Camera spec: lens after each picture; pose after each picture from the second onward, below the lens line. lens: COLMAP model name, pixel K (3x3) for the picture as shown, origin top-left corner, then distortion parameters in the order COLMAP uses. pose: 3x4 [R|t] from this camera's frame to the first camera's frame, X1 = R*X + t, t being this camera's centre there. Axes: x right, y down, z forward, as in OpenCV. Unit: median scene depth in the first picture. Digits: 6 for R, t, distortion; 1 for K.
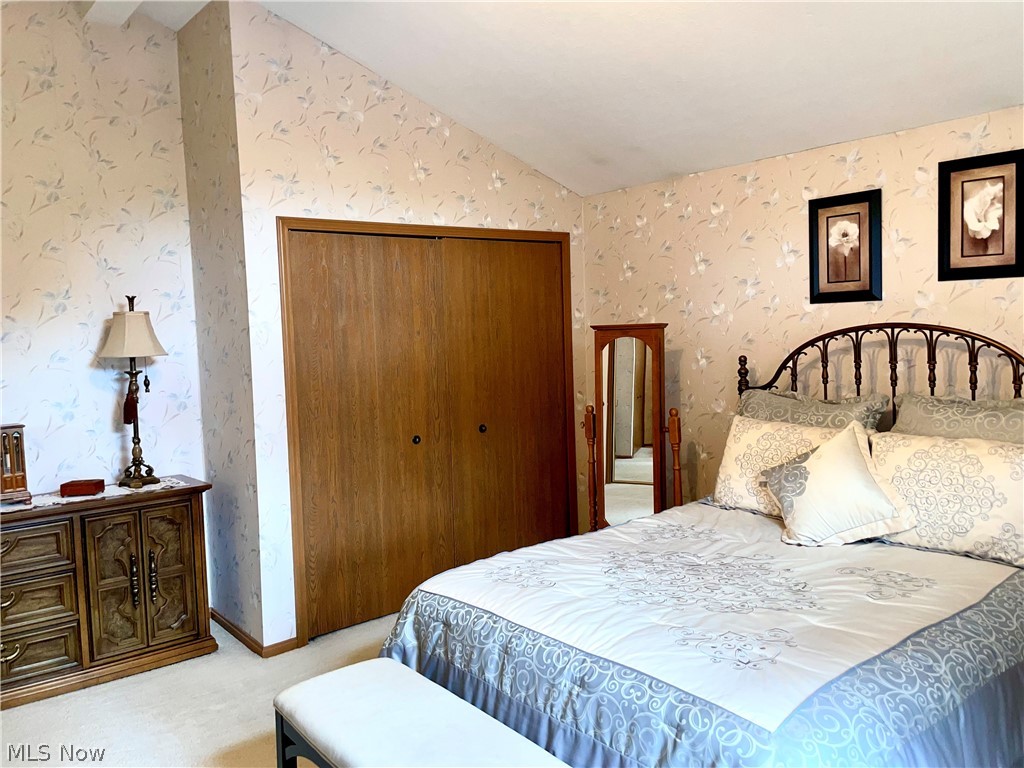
lens RADIAL K [[776.2, 0, 502.6], [0, 776.2, 374.9], [0, 0, 1]] dist [0.094123, -0.131405]
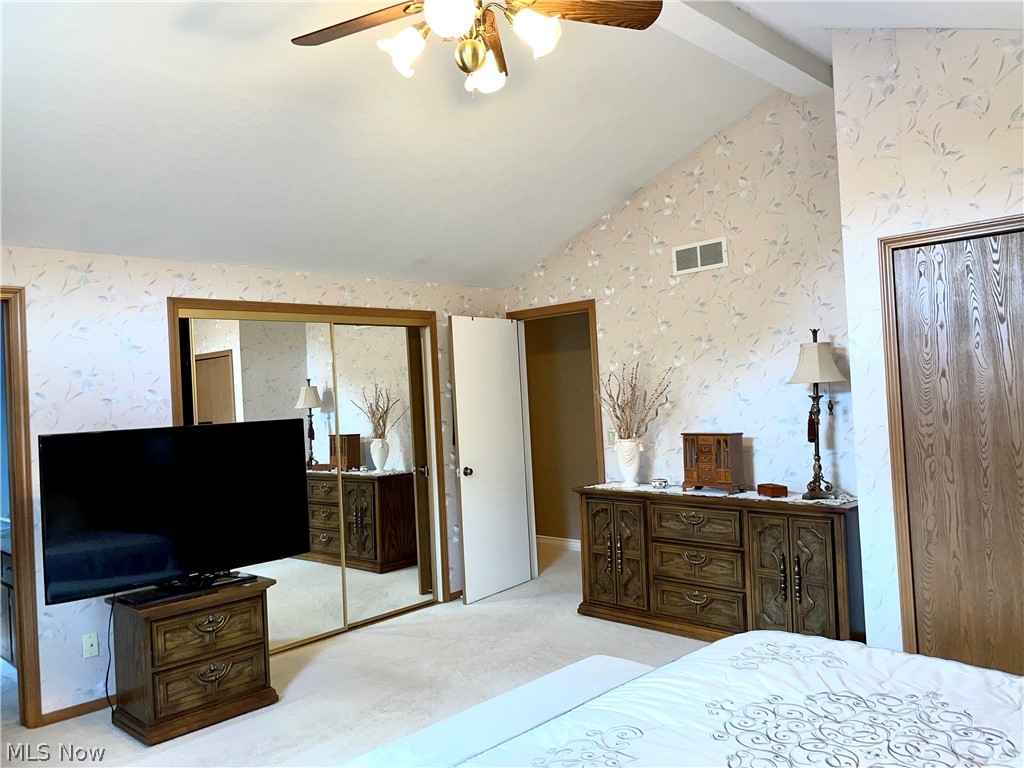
lens RADIAL K [[776.2, 0, 512.7], [0, 776.2, 376.9], [0, 0, 1]] dist [0.094123, -0.131405]
pose [[0.131815, 0.011089, -0.991212, 0.618600], [-0.015008, 0.999845, 0.009189, -0.037309], [0.991161, 0.013665, 0.131961, 0.446269]]
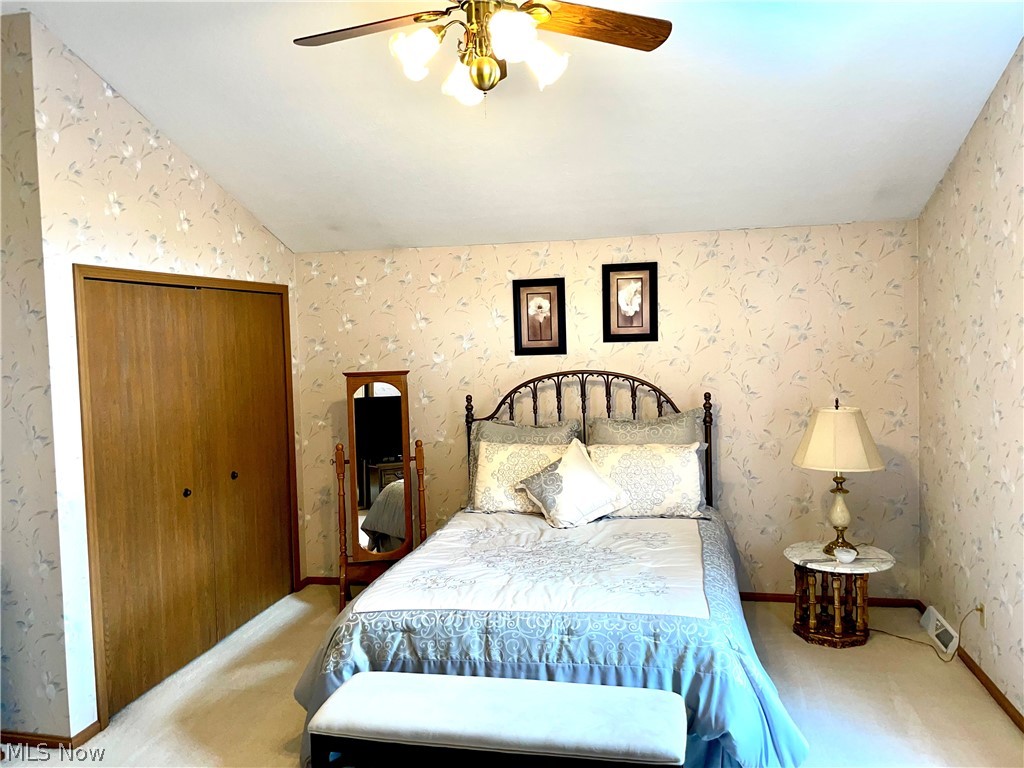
lens RADIAL K [[776.2, 0, 507.8], [0, 776.2, 378.7], [0, 0, 1]] dist [0.094123, -0.131405]
pose [[0.774732, -0.023832, 0.631841, -0.492229], [0.044475, 0.998868, -0.016857, -0.029564], [-0.630724, 0.041161, 0.774915, -0.034735]]
